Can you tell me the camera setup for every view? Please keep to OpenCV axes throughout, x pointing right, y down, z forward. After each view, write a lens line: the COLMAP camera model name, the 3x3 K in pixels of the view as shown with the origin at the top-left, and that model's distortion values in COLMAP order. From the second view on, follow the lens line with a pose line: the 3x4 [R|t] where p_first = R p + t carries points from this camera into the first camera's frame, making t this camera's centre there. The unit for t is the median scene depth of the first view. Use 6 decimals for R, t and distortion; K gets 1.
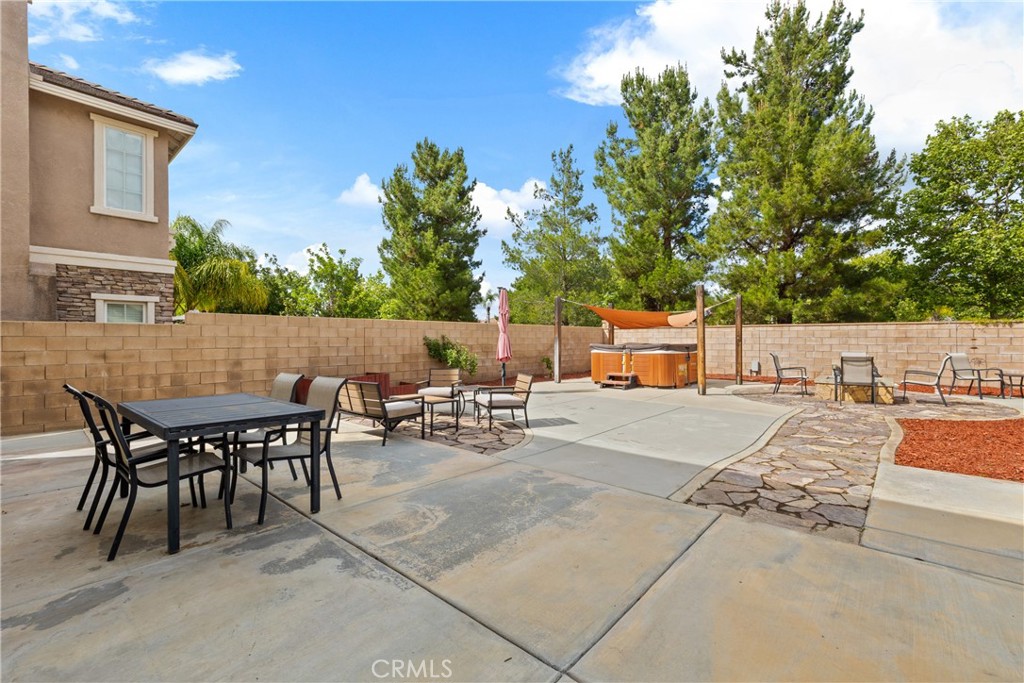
lens RADIAL K [[441.6, 0, 506.0], [0, 441.6, 338.1], [0, 0, 1]] dist [0.001725, 0.000312]
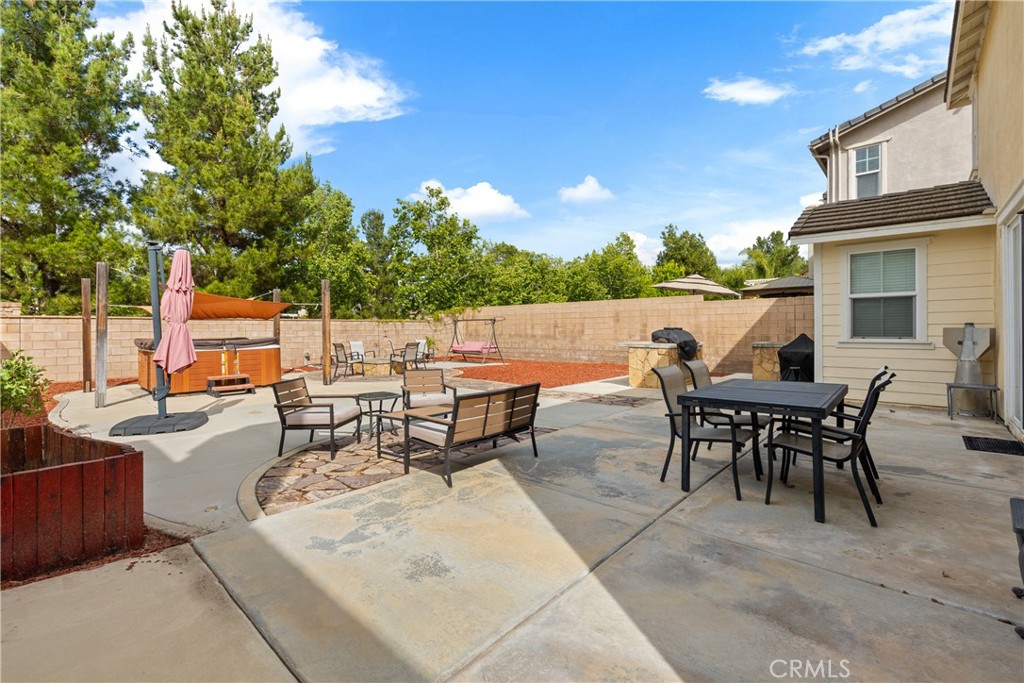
lens RADIAL K [[441.6, 0, 506.0], [0, 441.6, 338.1], [0, 0, 1]] dist [0.001725, 0.000312]
pose [[0.005123, -0.018509, 0.999816, -0.417341], [0.005363, 0.999815, 0.018481, -0.000078], [-0.999972, 0.005267, 0.005221, 0.392412]]
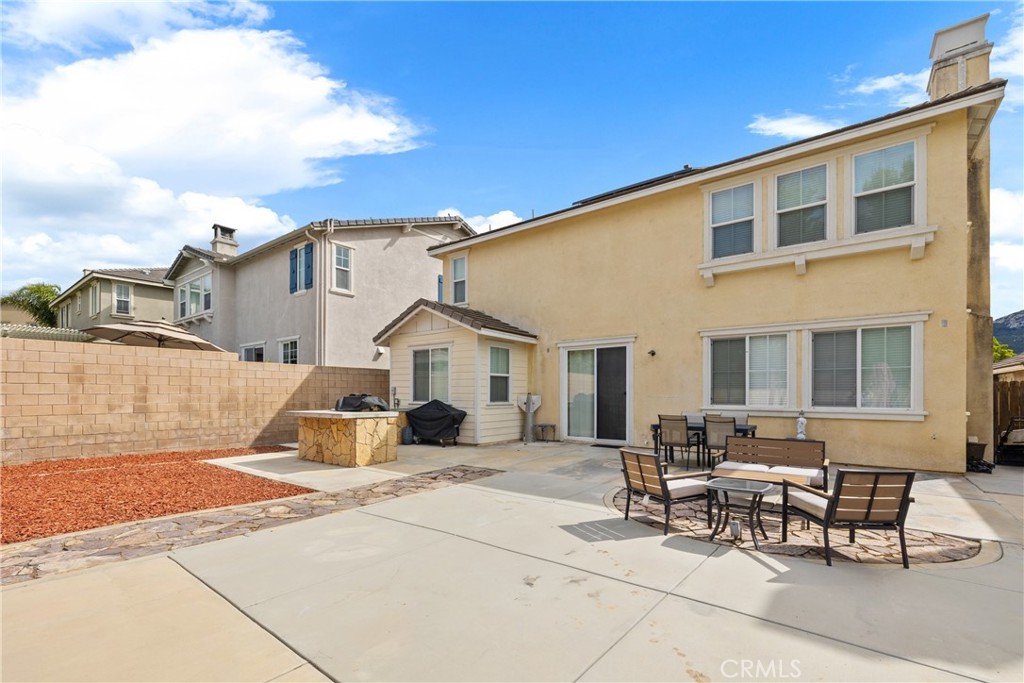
lens RADIAL K [[446.1, 0, 512.0], [0, 446.1, 395.3], [0, 0, 1]] dist [-0.000878, -0.000007]
pose [[-0.997204, 0.000834, -0.074724, 0.131878], [0.000626, 0.999996, 0.002808, -0.002406], [0.074726, 0.002753, -0.997200, 0.782372]]
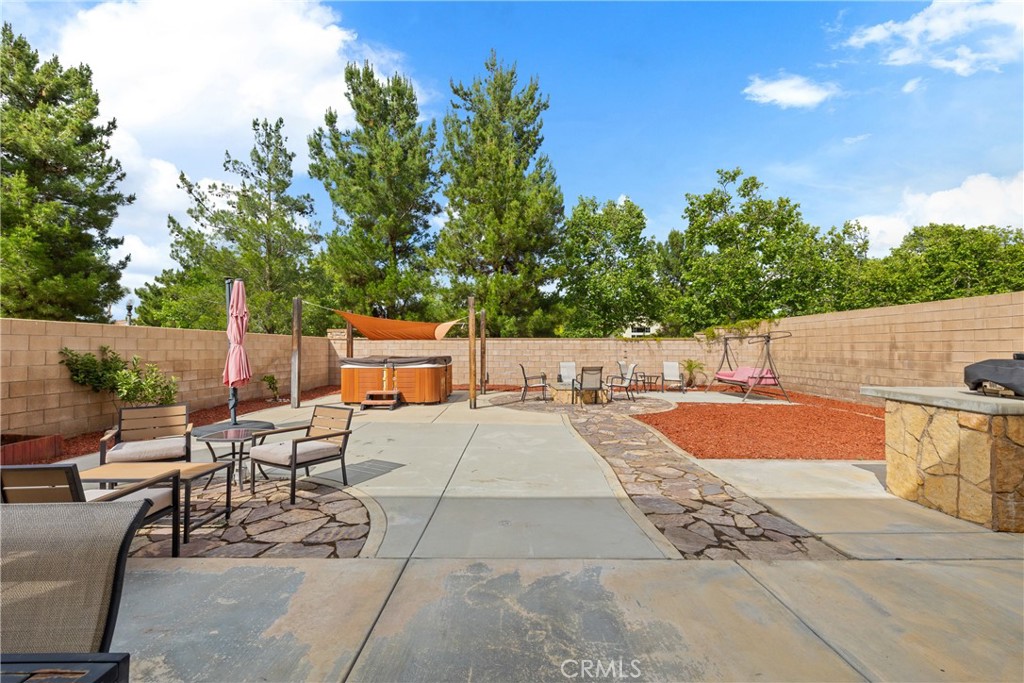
lens RADIAL K [[432.0, 0, 513.0], [0, 432.0, 342.4], [0, 0, 1]] dist [0.000599, 0.000325]
pose [[0.747305, 0.011557, 0.664381, -0.092928], [-0.002973, 0.999897, -0.014049, -0.004489], [-0.664475, 0.008523, 0.747262, 0.148720]]
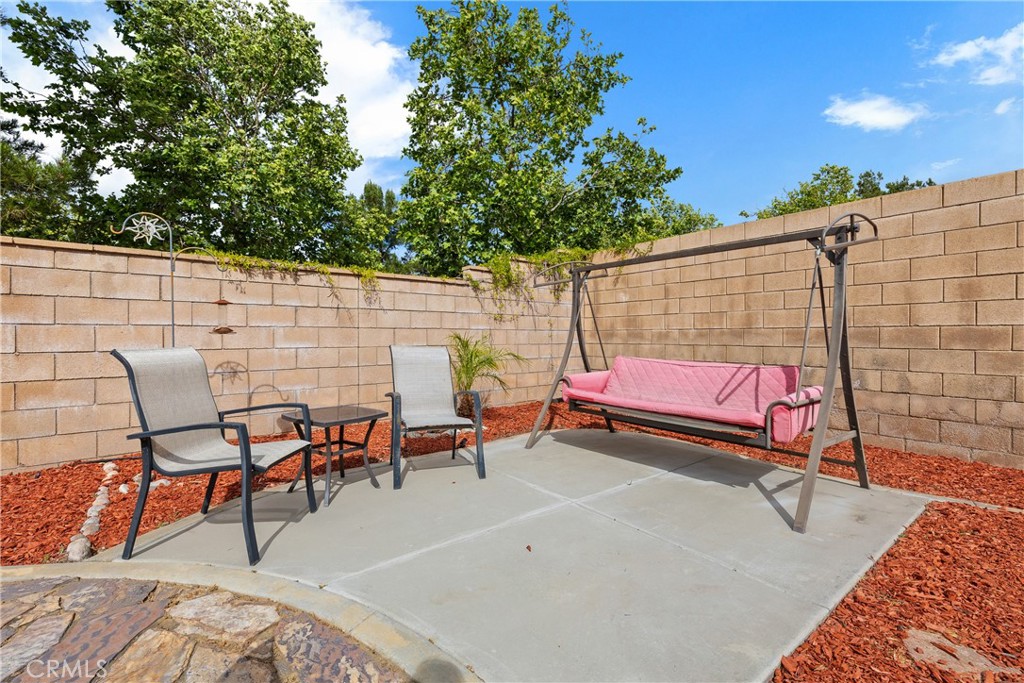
lens RADIAL K [[441.6, 0, 506.0], [0, 441.6, 338.1], [0, 0, 1]] dist [0.001725, 0.000312]
pose [[0.174488, -0.000904, 0.984659, 0.568802], [-0.002509, 0.999996, 0.001363, 0.019302], [-0.984656, -0.002708, 0.174485, 0.543029]]
